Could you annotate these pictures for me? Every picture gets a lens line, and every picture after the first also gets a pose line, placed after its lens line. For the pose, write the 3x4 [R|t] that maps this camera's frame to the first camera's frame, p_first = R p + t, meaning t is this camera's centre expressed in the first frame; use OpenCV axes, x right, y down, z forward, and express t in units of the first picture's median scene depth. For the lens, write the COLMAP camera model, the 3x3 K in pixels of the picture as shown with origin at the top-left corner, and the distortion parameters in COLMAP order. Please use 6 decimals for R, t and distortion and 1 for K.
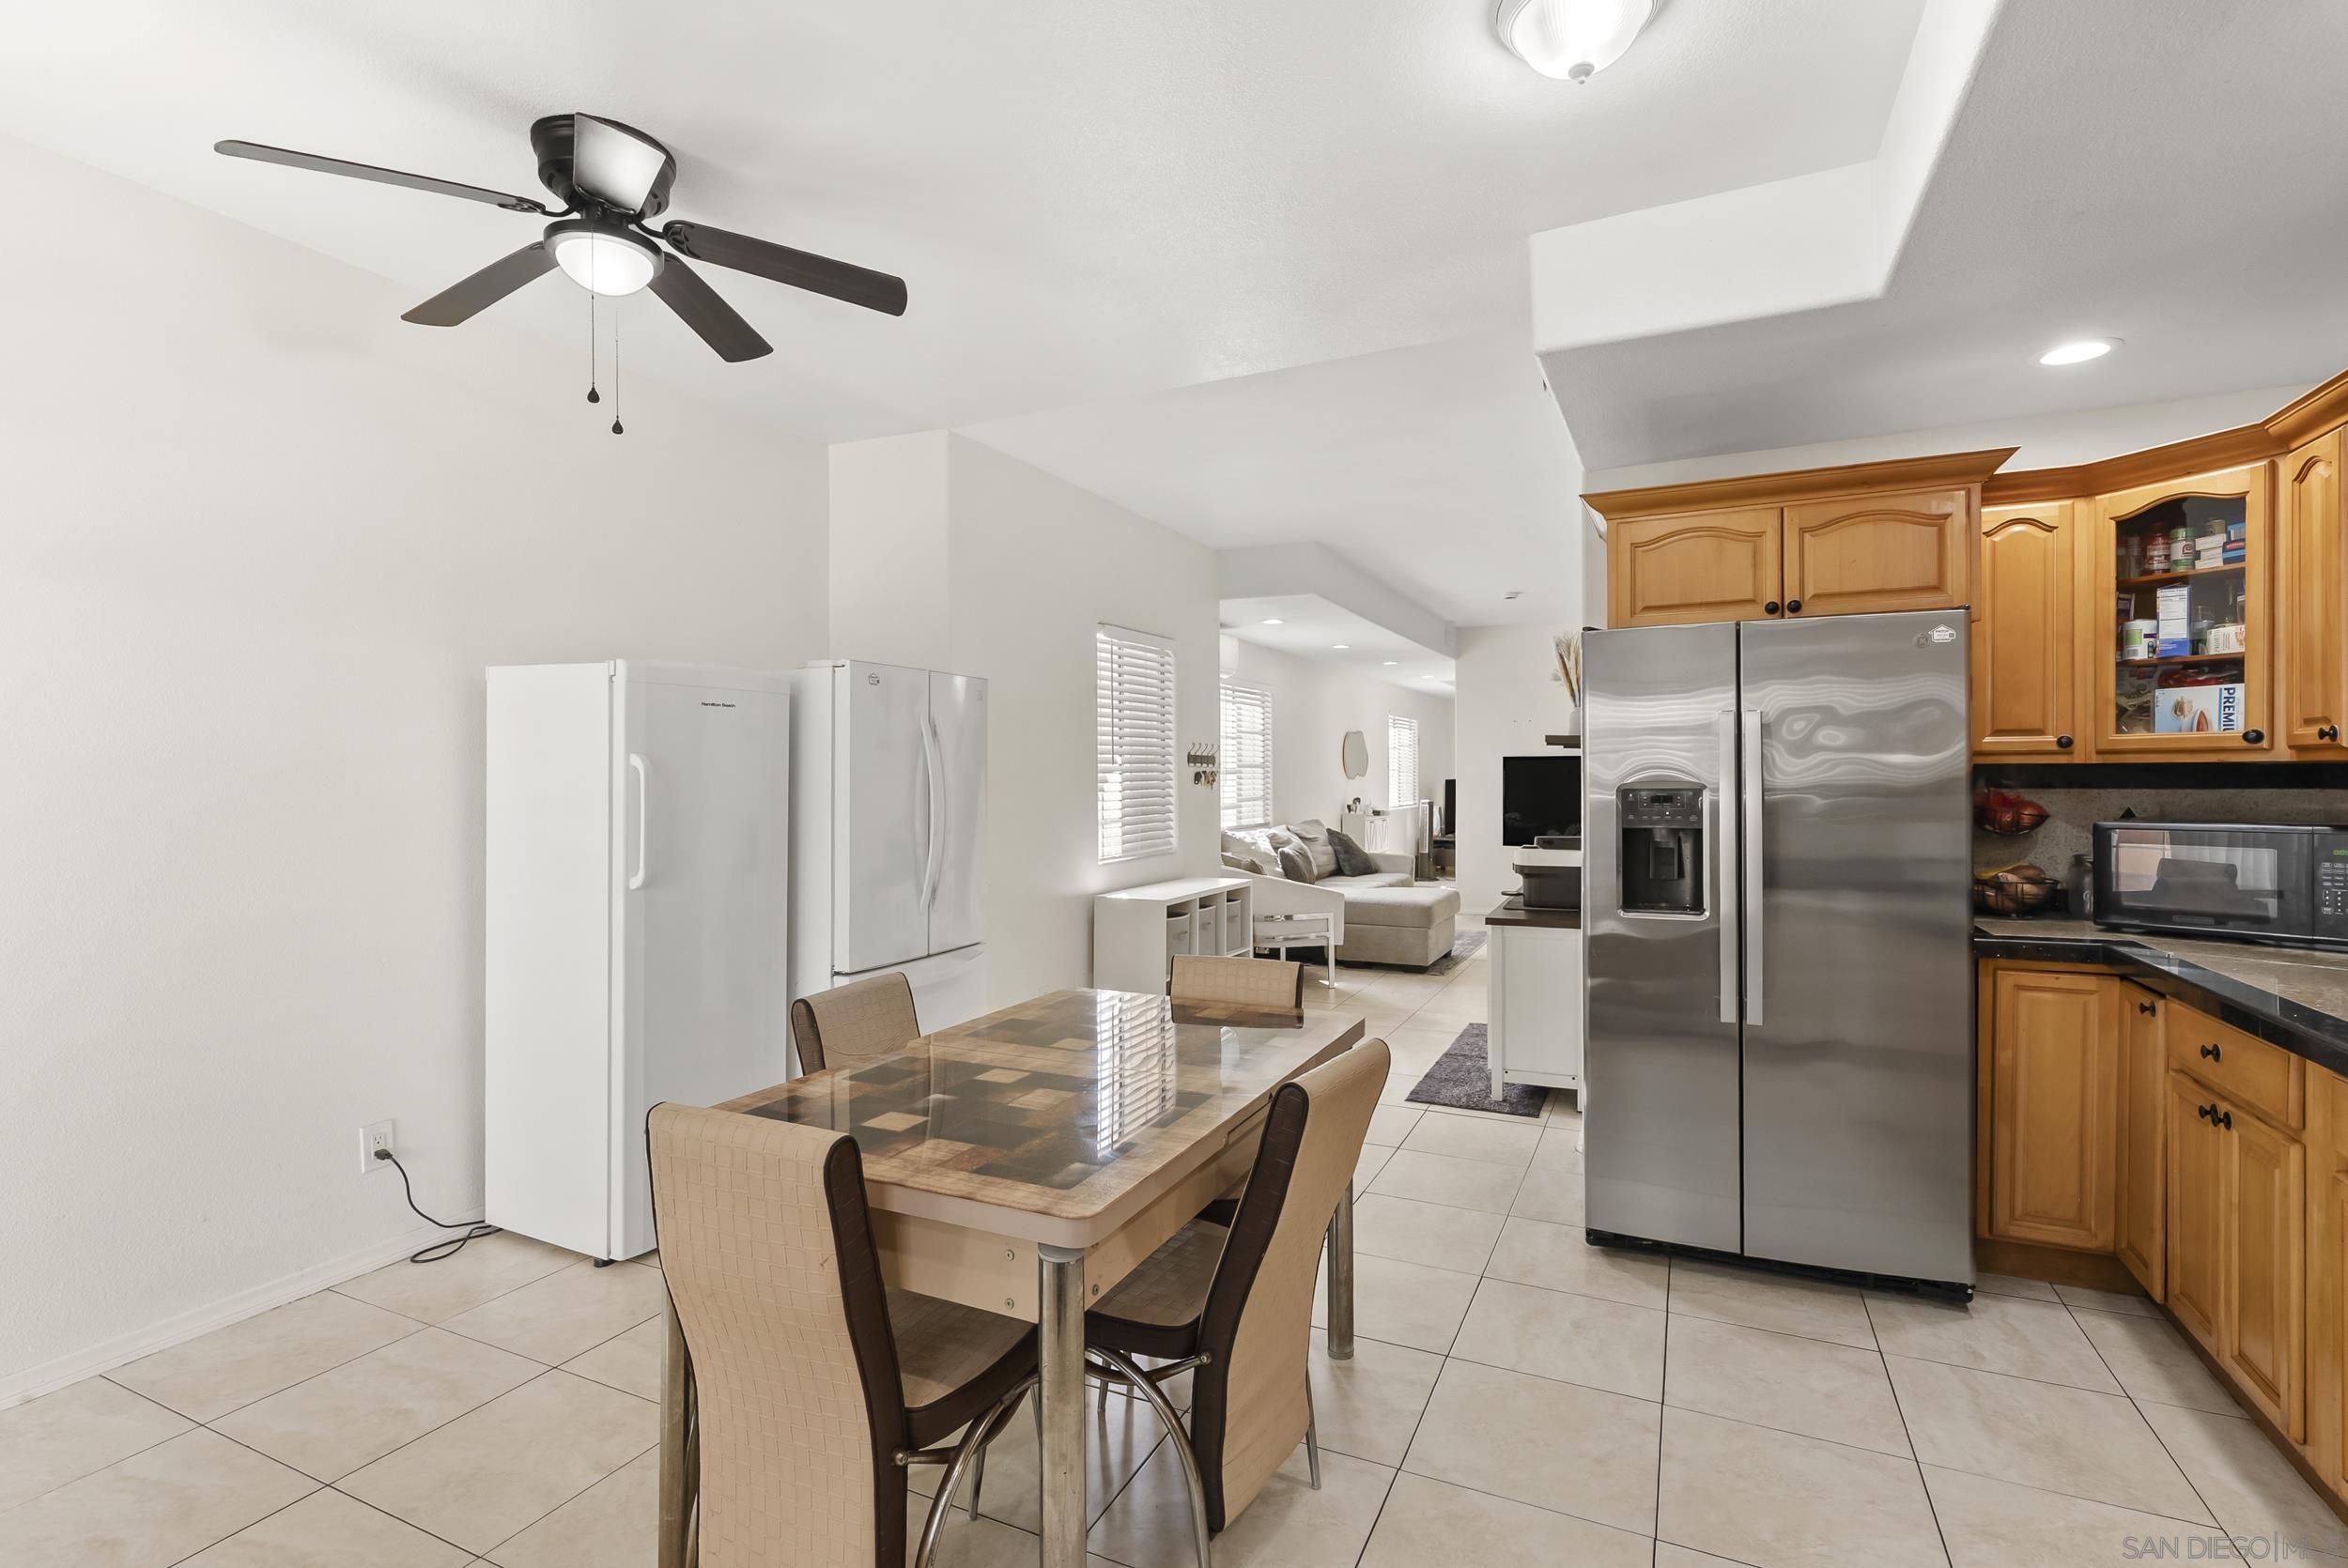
lens RADIAL K [[1091.5, 0, 1174.0], [0, 1091.5, 784.0], [0, 0, 1]] dist [-0.024573, 0.000006]
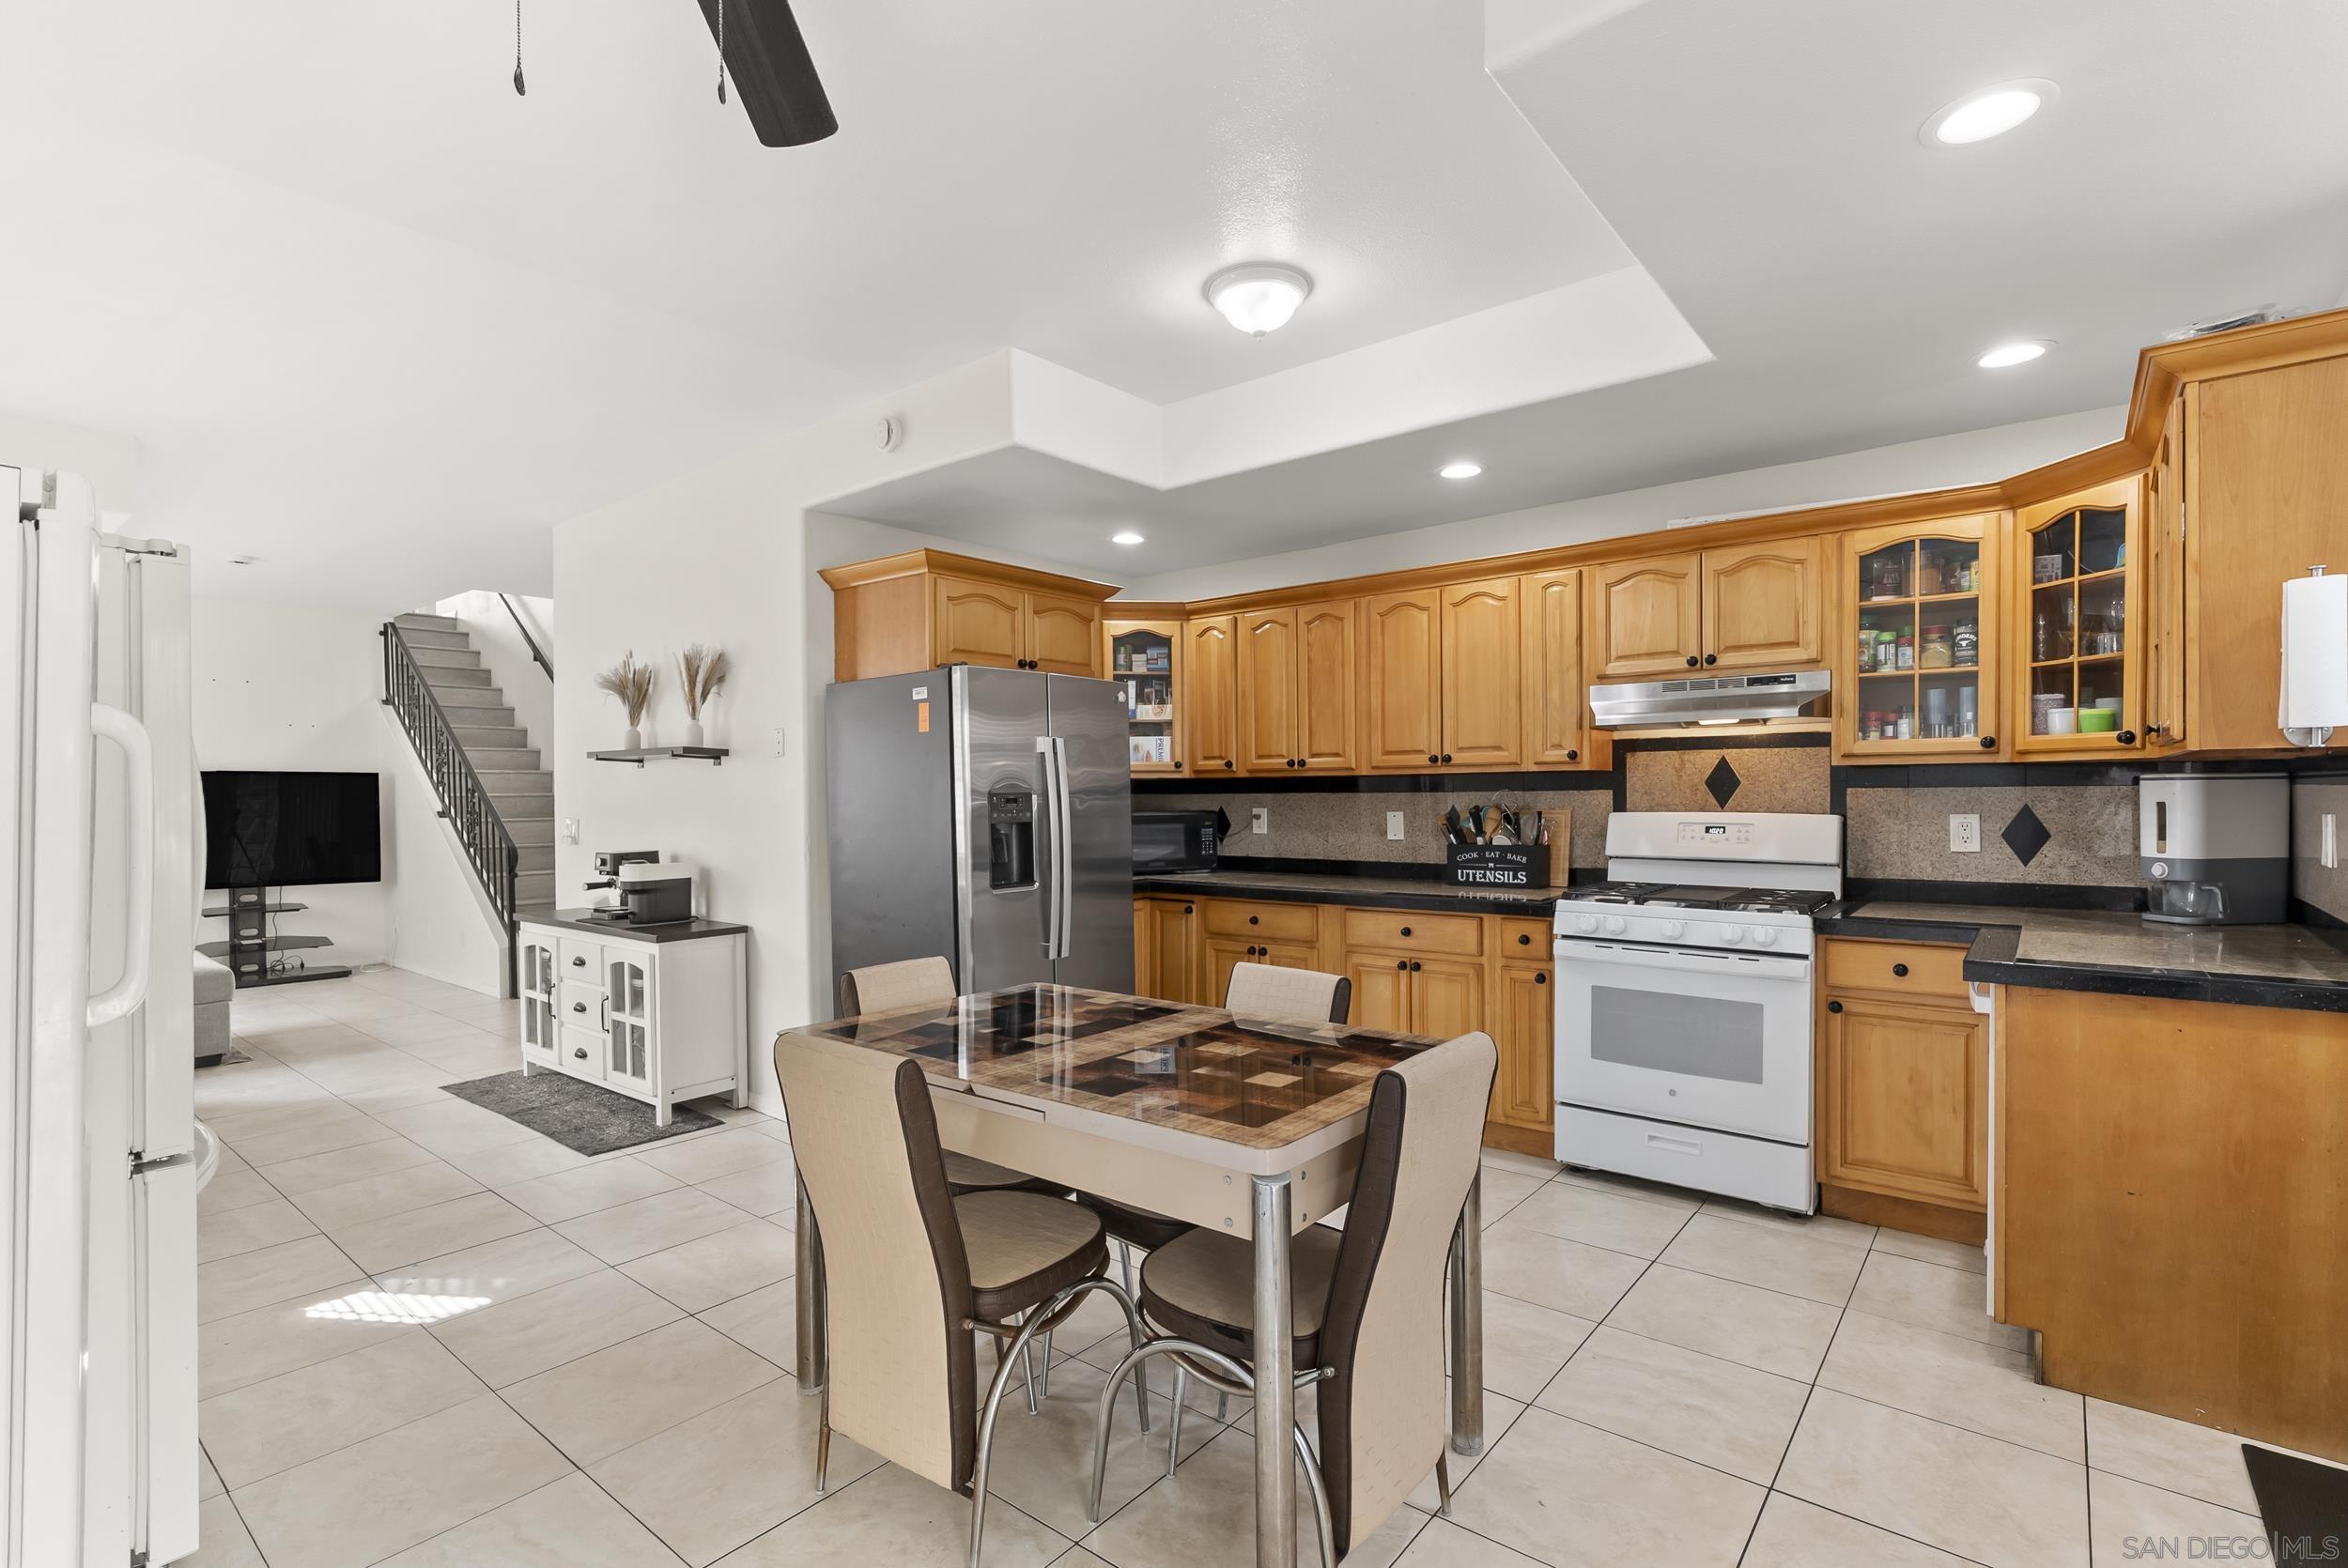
lens RADIAL K [[1077.3, 0, 1186.4], [0, 1077.3, 803.6], [0, 0, 1]] dist [-0.000986, -0.000041]
pose [[0.237248, -0.009272, 0.971405, -0.827990], [0.018046, 0.999824, 0.005136, 0.014833], [-0.971282, 0.016312, 0.237373, 0.510669]]
